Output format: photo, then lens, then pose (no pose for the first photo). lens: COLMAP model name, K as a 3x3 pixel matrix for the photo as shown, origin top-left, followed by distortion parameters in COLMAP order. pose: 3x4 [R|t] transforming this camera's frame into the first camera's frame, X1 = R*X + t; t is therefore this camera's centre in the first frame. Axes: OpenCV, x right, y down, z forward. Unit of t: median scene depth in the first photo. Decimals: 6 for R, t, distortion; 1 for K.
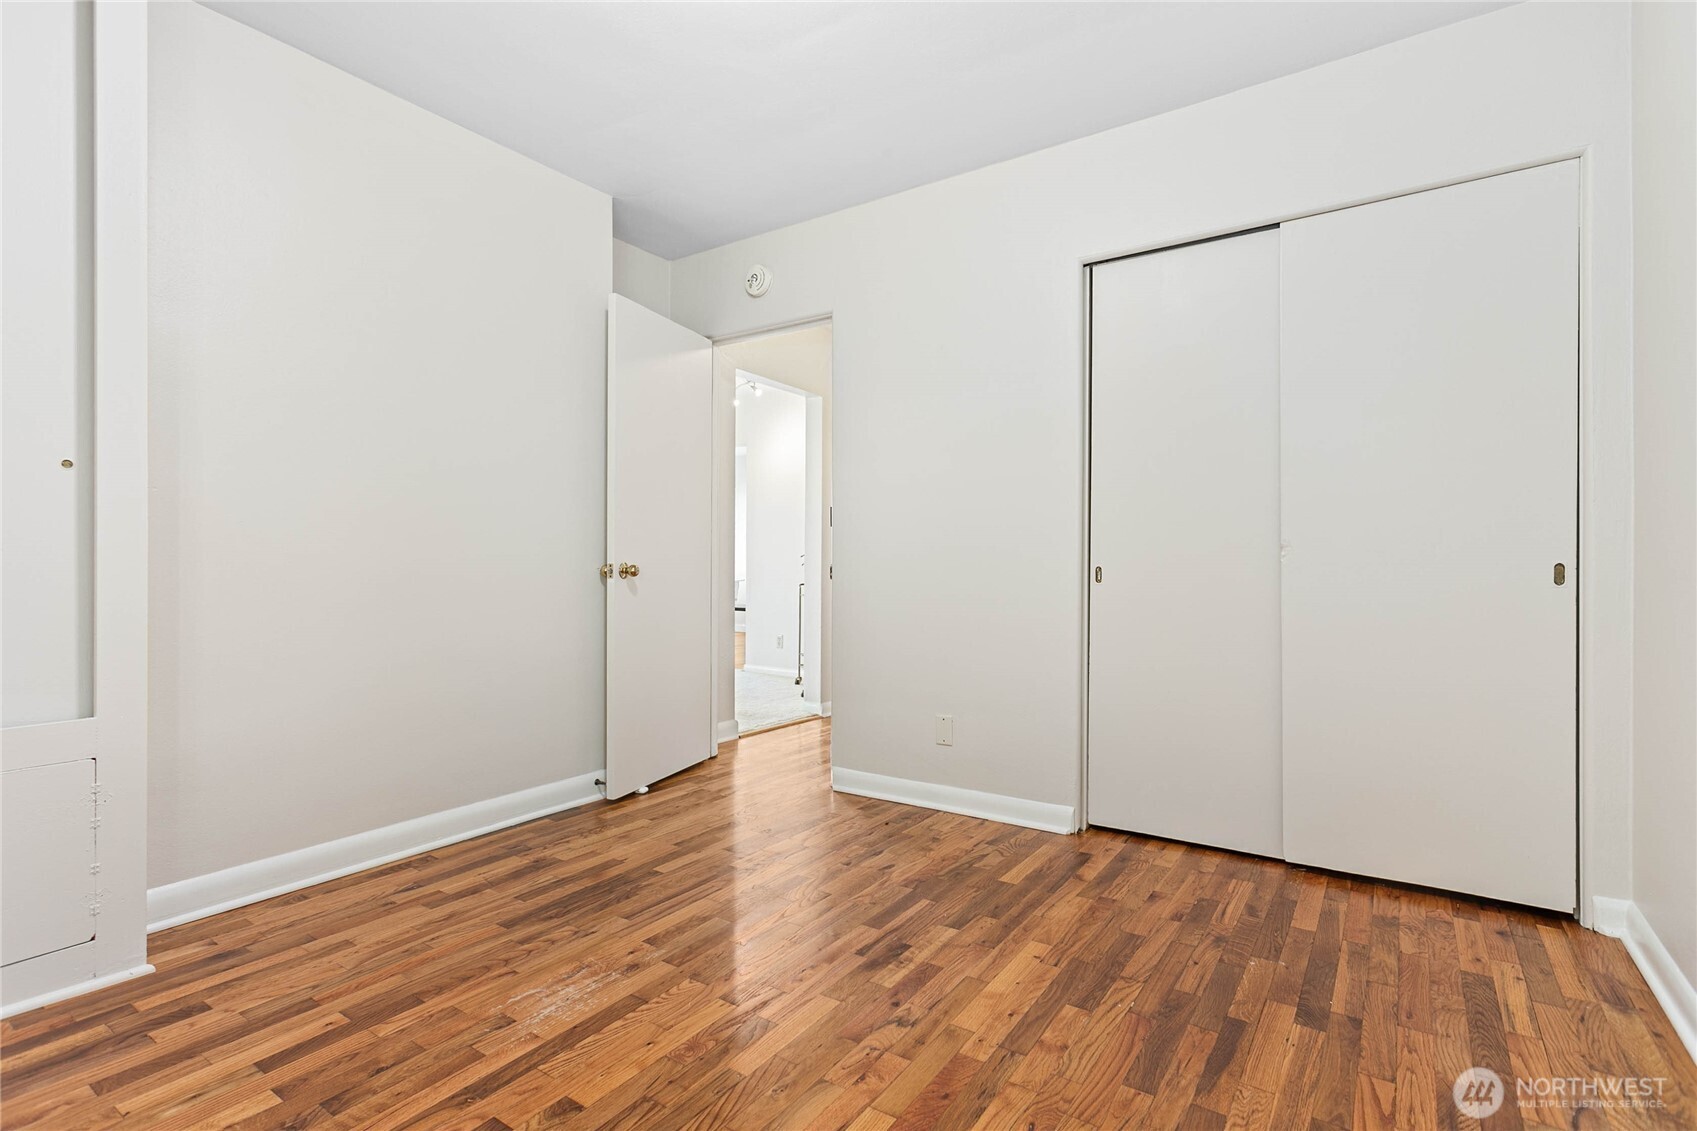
lens RADIAL K [[806.4, 0, 848.2], [0, 806.4, 558.5], [0, 0, 1]] dist [0.002236, 0.000191]
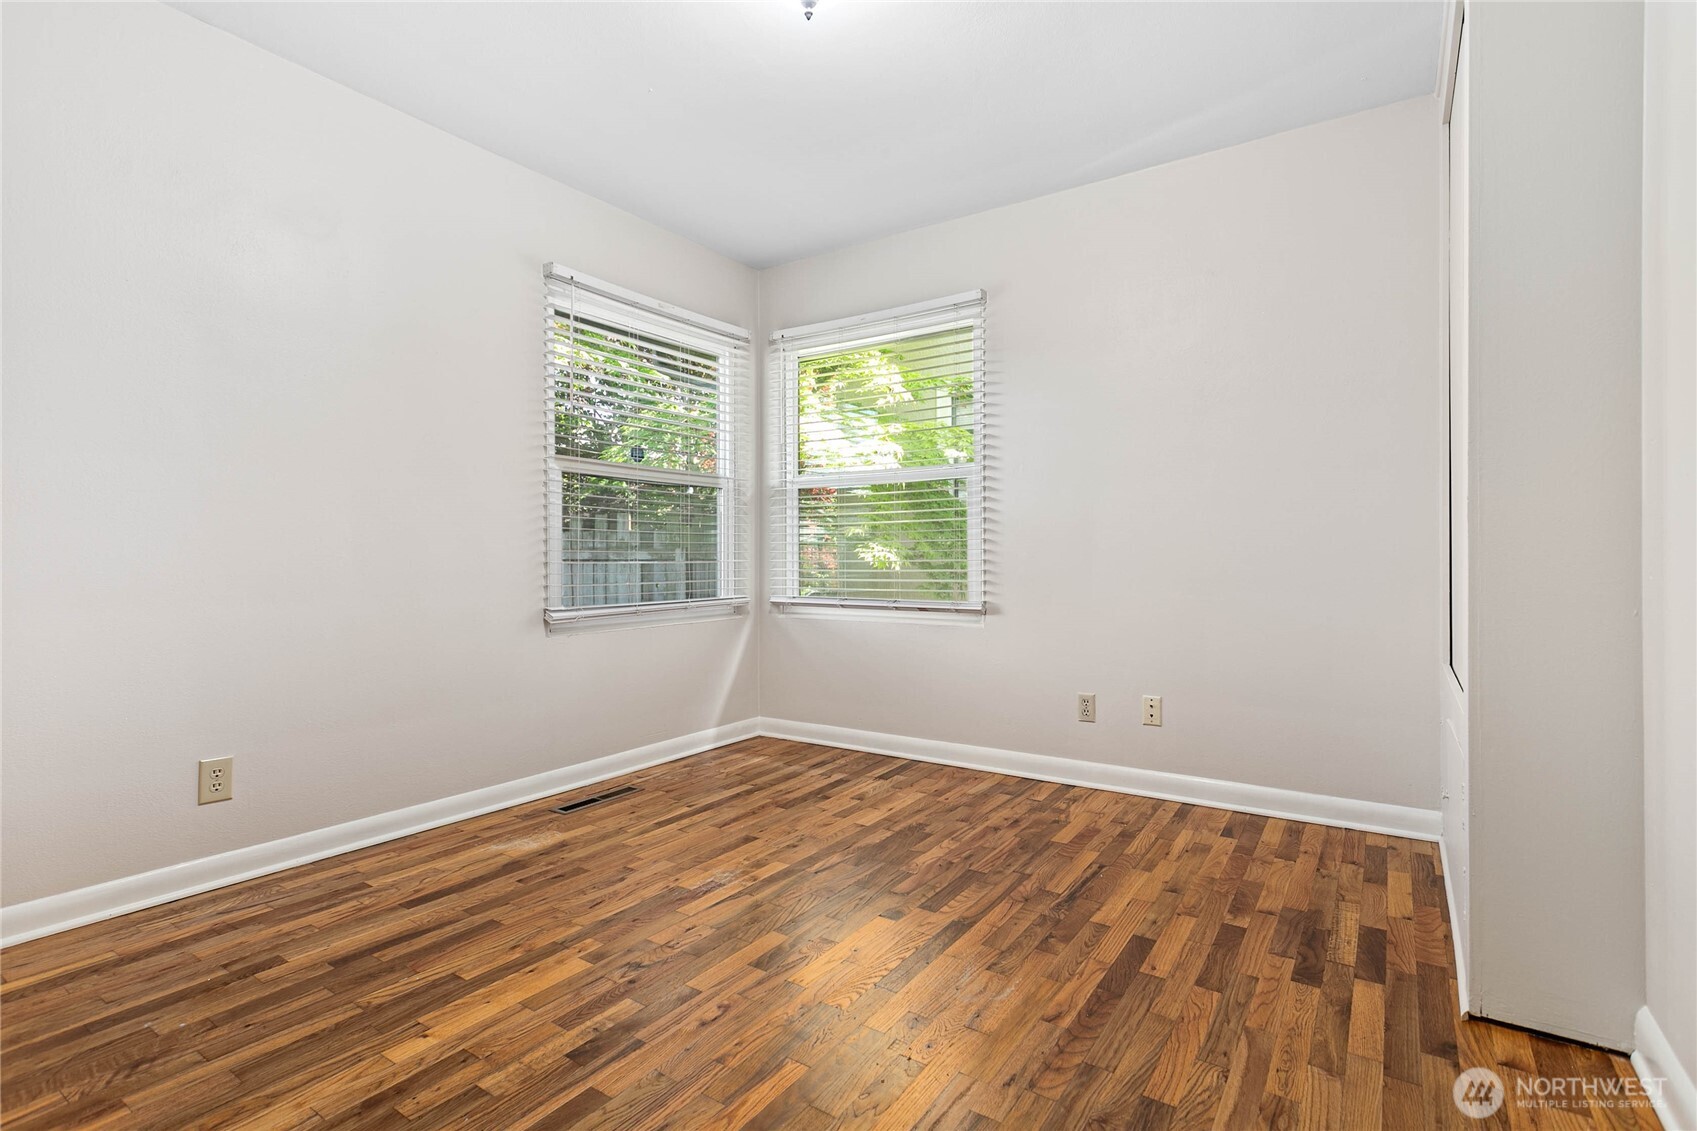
lens RADIAL K [[806.4, 0, 848.2], [0, 806.4, 558.5], [0, 0, 1]] dist [0.002236, 0.000191]
pose [[-0.999998, 0.000380, -0.001735, -0.209912], [0.000392, 0.999977, -0.006811, 0.020974], [0.001733, -0.006811, -0.999975, 1.986706]]
